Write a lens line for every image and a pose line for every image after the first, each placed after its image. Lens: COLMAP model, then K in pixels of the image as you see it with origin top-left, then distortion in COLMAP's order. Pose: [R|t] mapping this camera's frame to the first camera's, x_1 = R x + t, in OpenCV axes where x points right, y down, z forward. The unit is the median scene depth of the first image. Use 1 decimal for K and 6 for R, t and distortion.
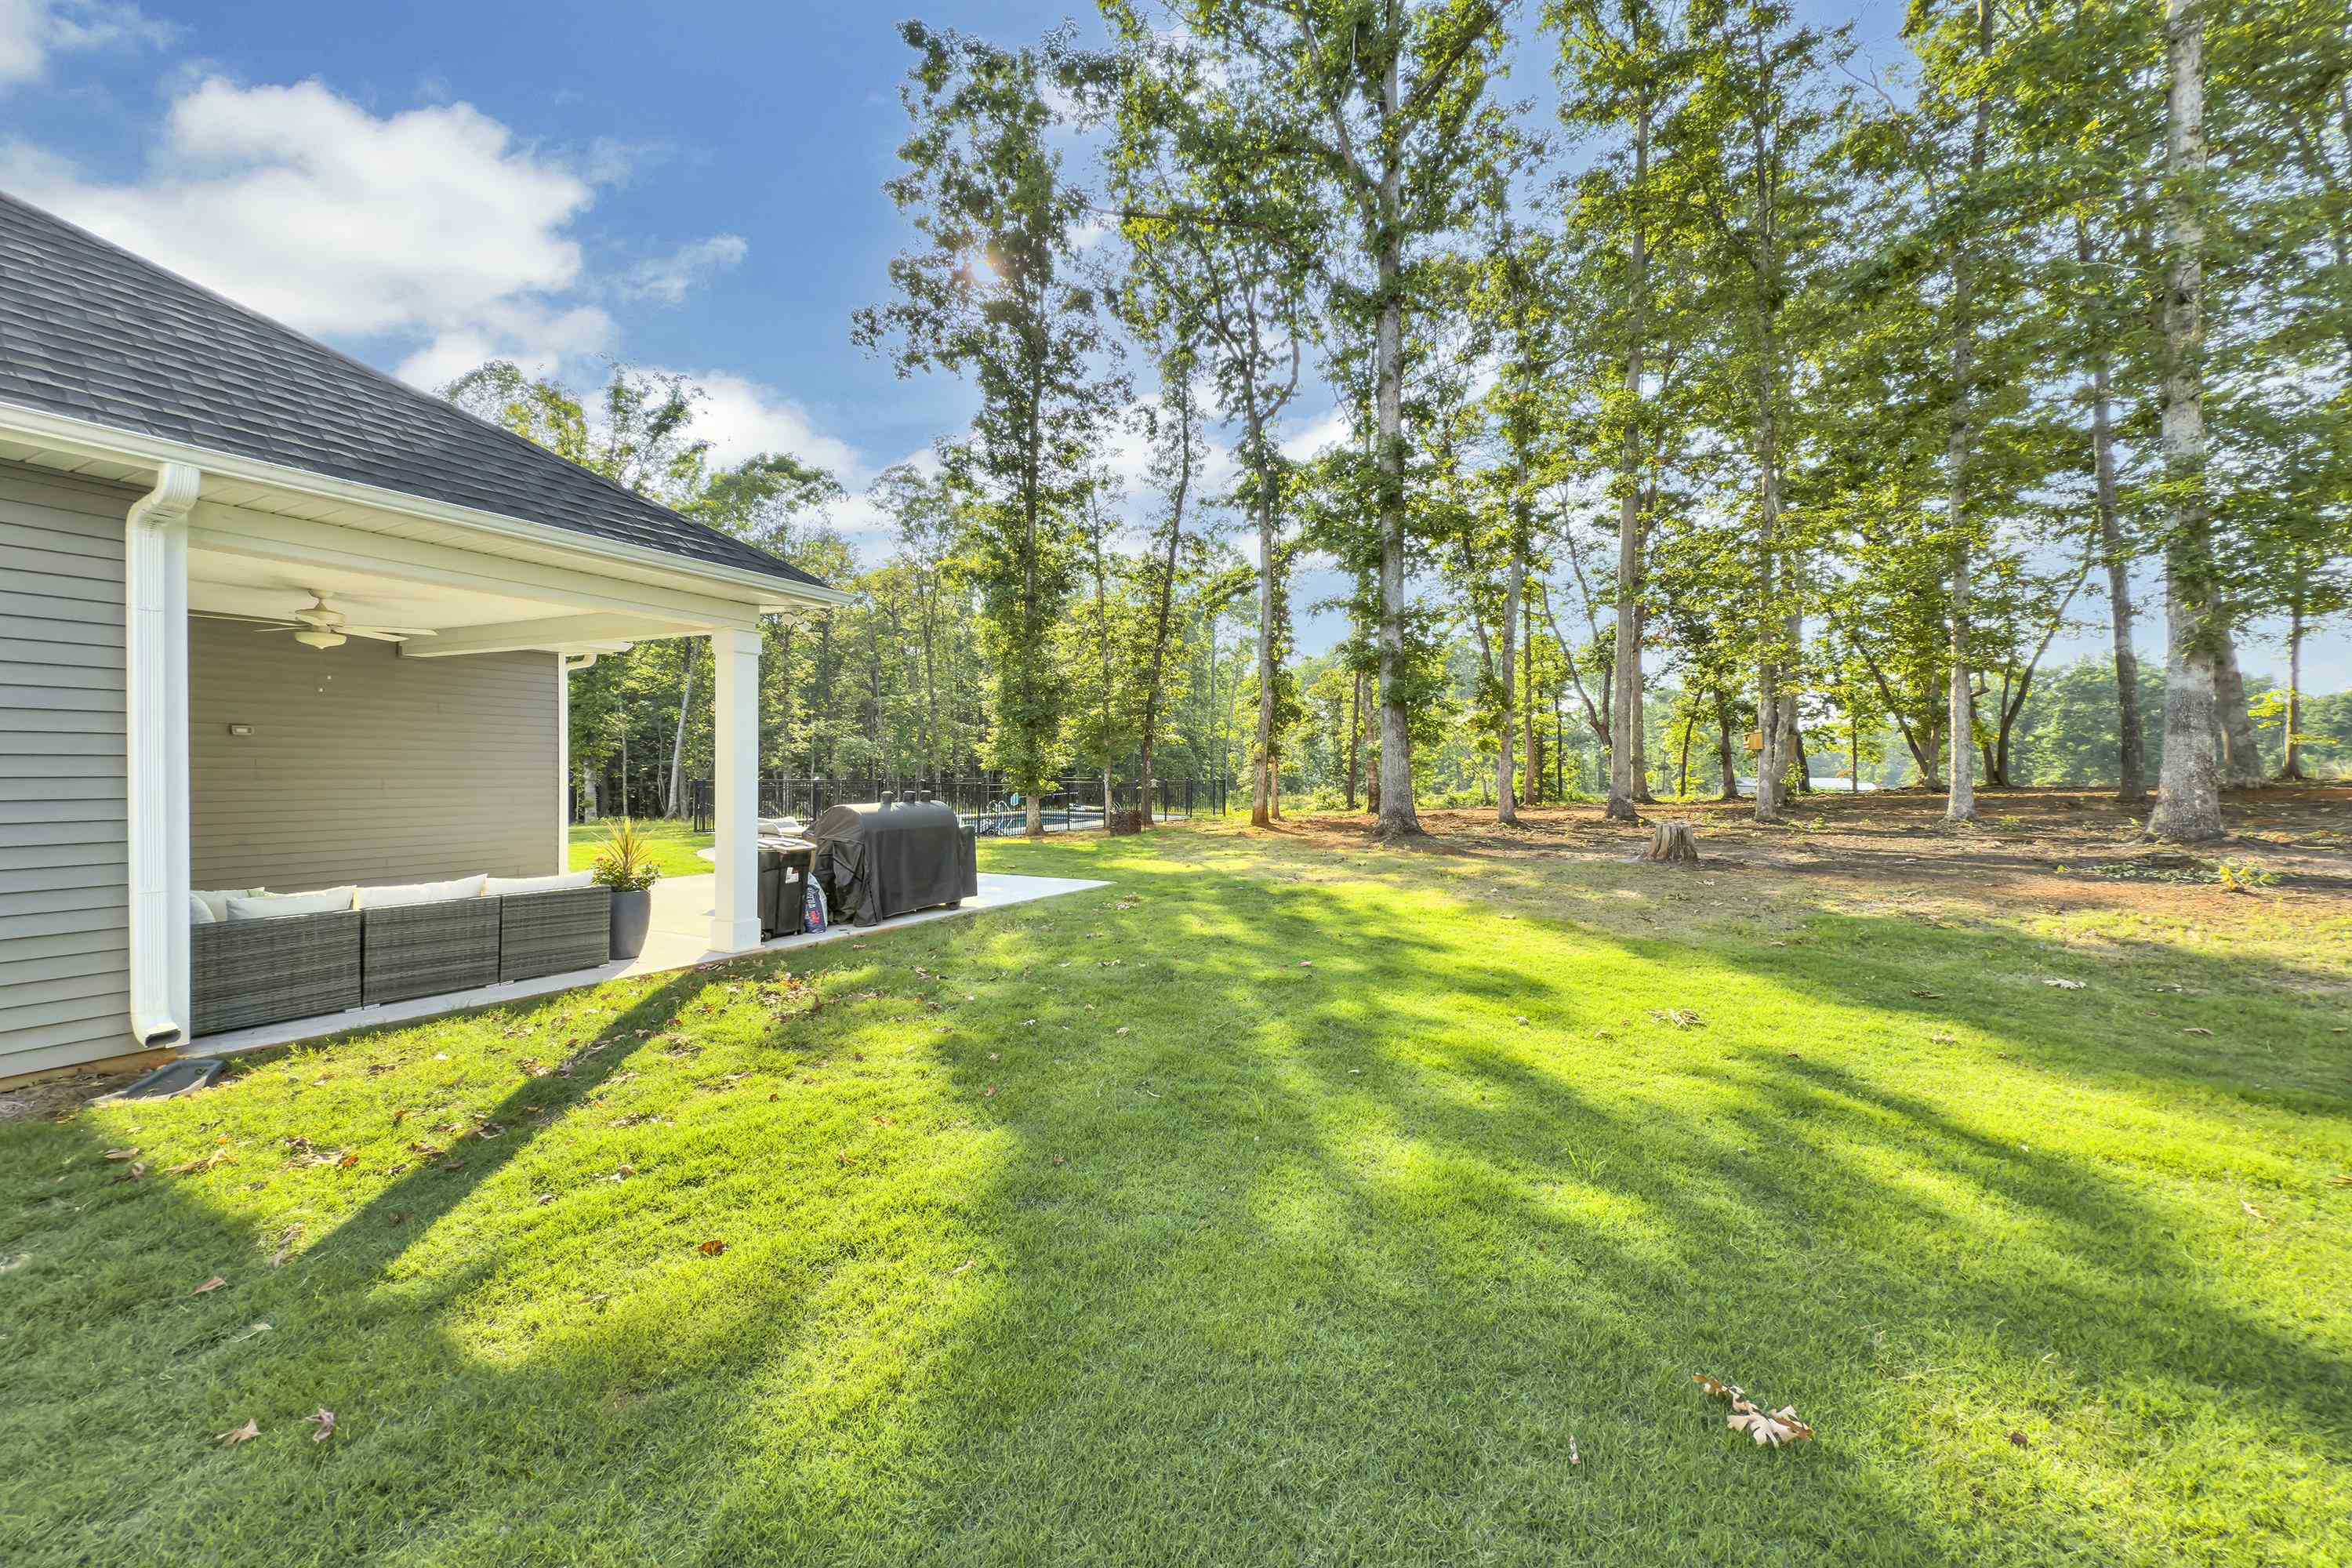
lens RADIAL K [[930.5, 0, 1176.0], [0, 930.5, 784.0], [0, 0, 1]] dist [0.002392, 0.000290]
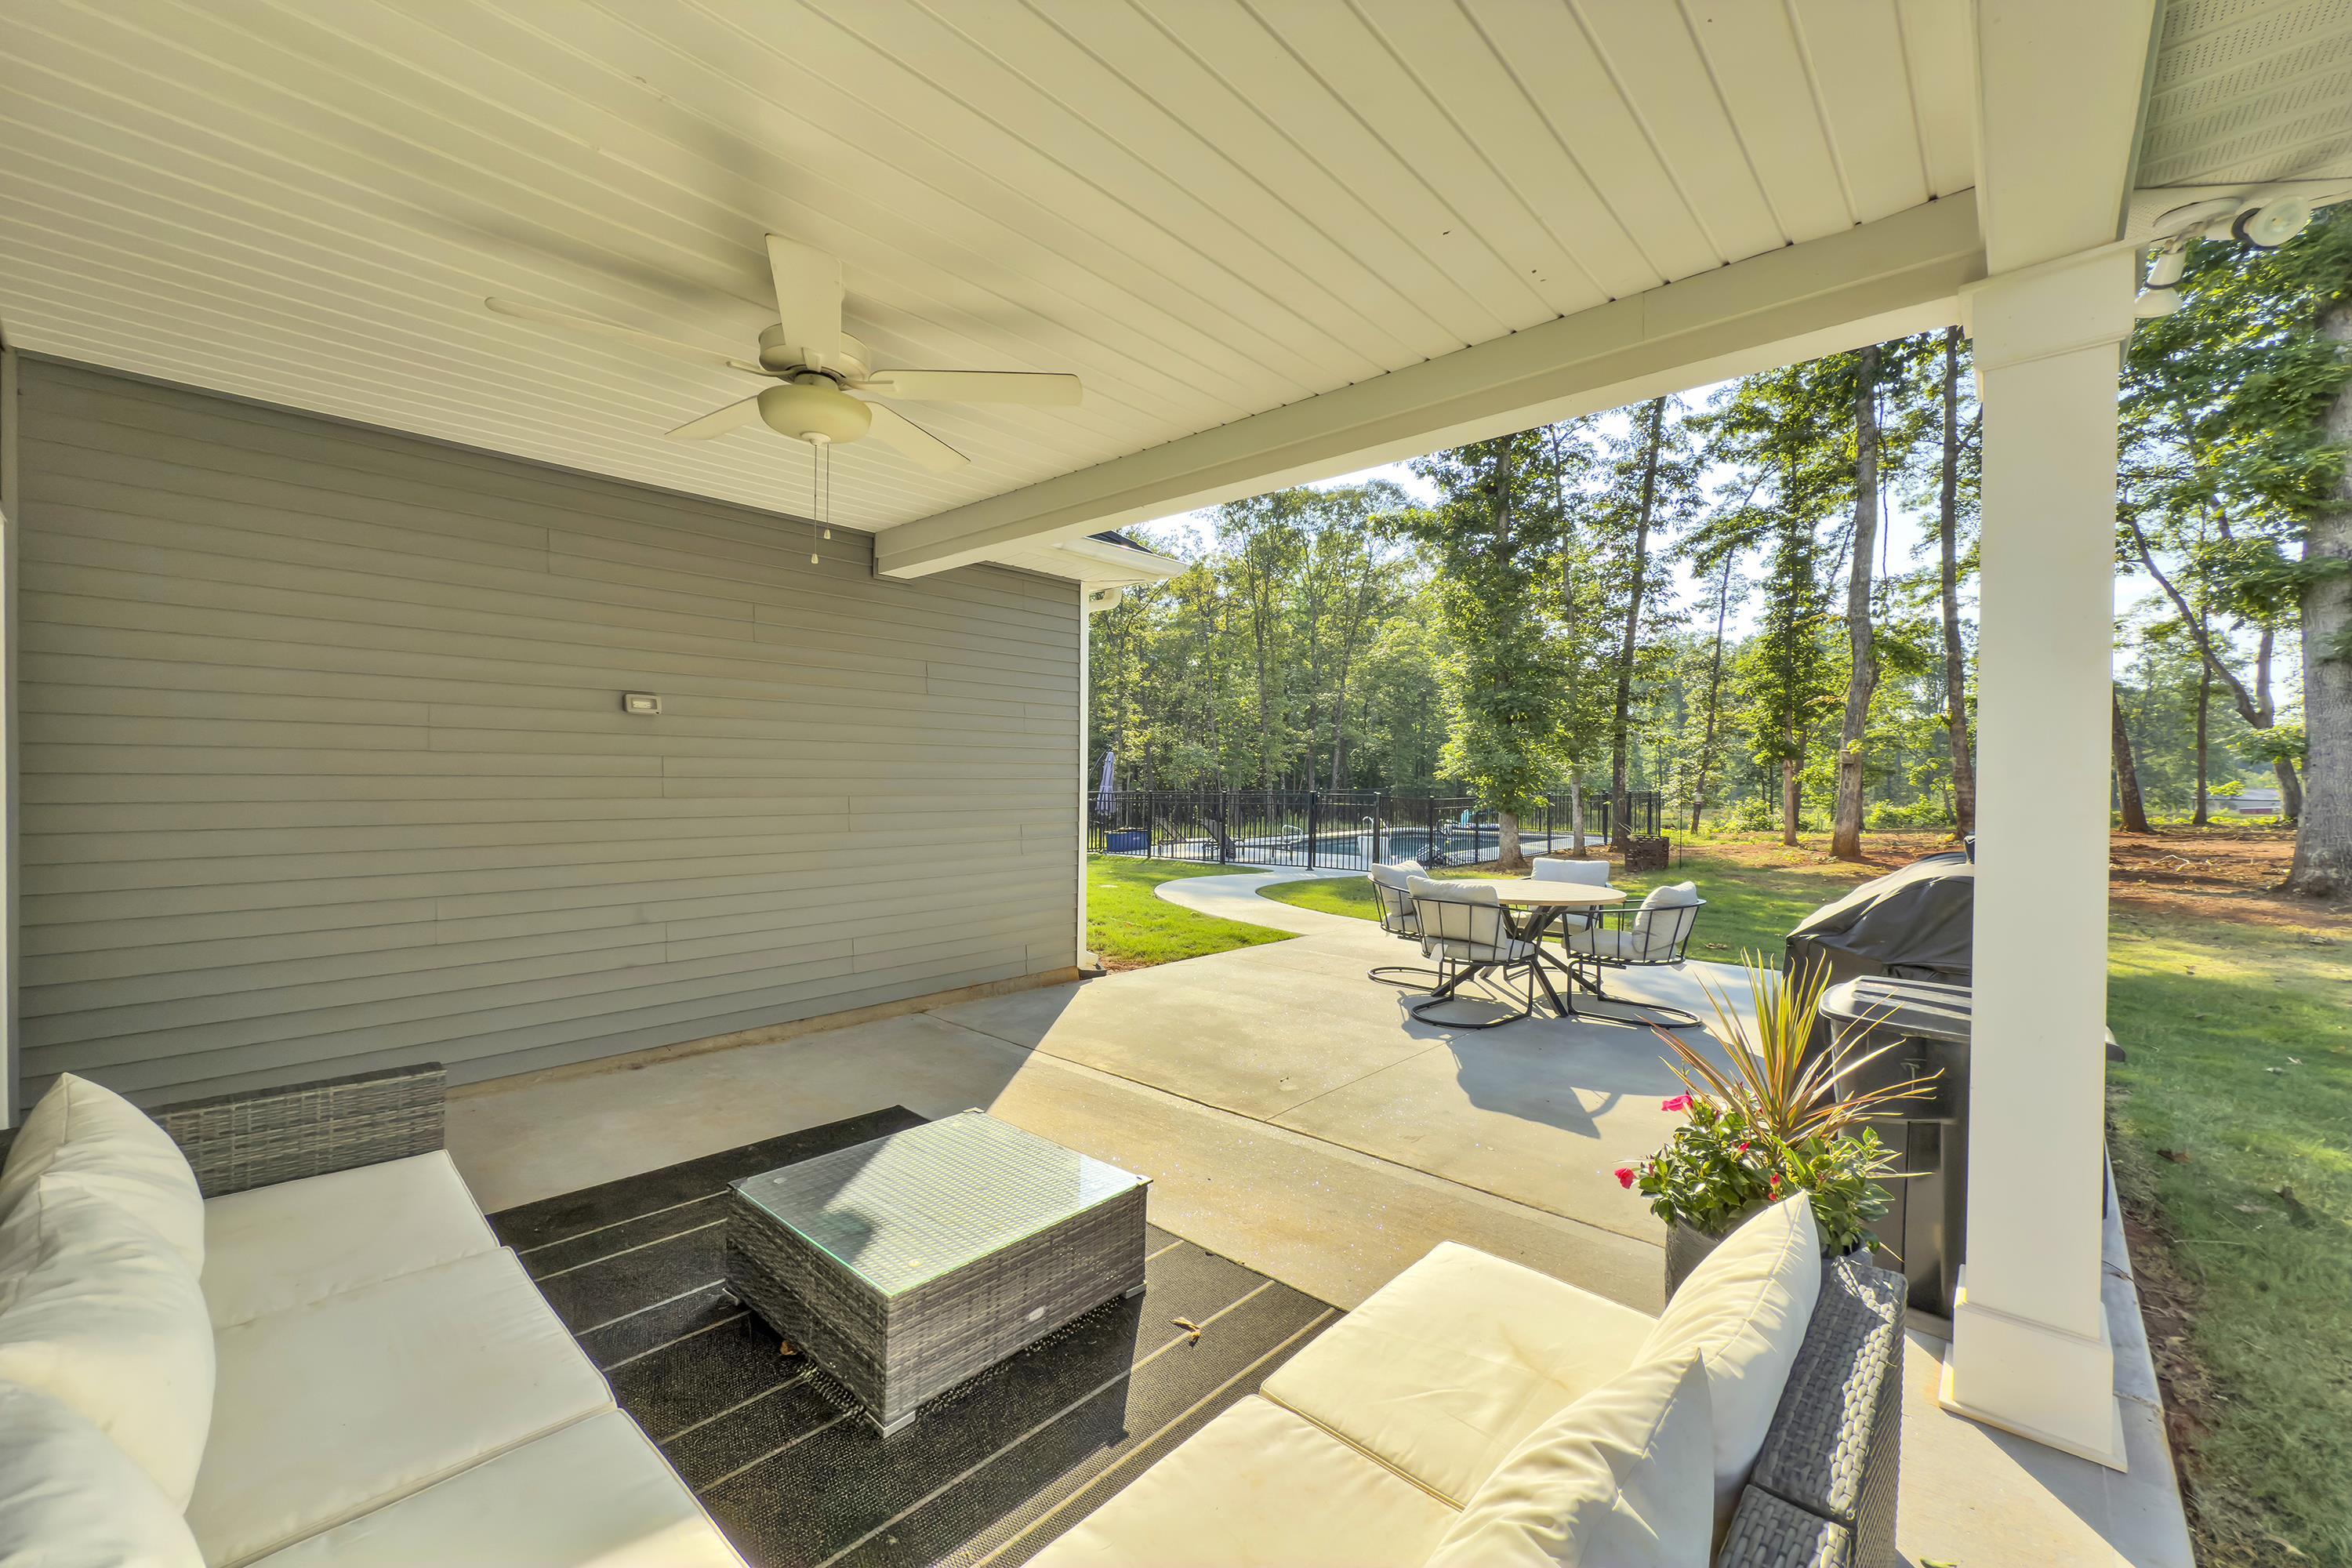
lens RADIAL K [[930.5, 0, 1176.0], [0, 930.5, 784.0], [0, 0, 1]] dist [0.002392, 0.000290]
pose [[0.963307, 0.000563, -0.268403, -0.169527], [-0.003342, 0.999945, -0.009900, -0.002656], [0.268383, 0.010434, 0.963256, 0.171075]]
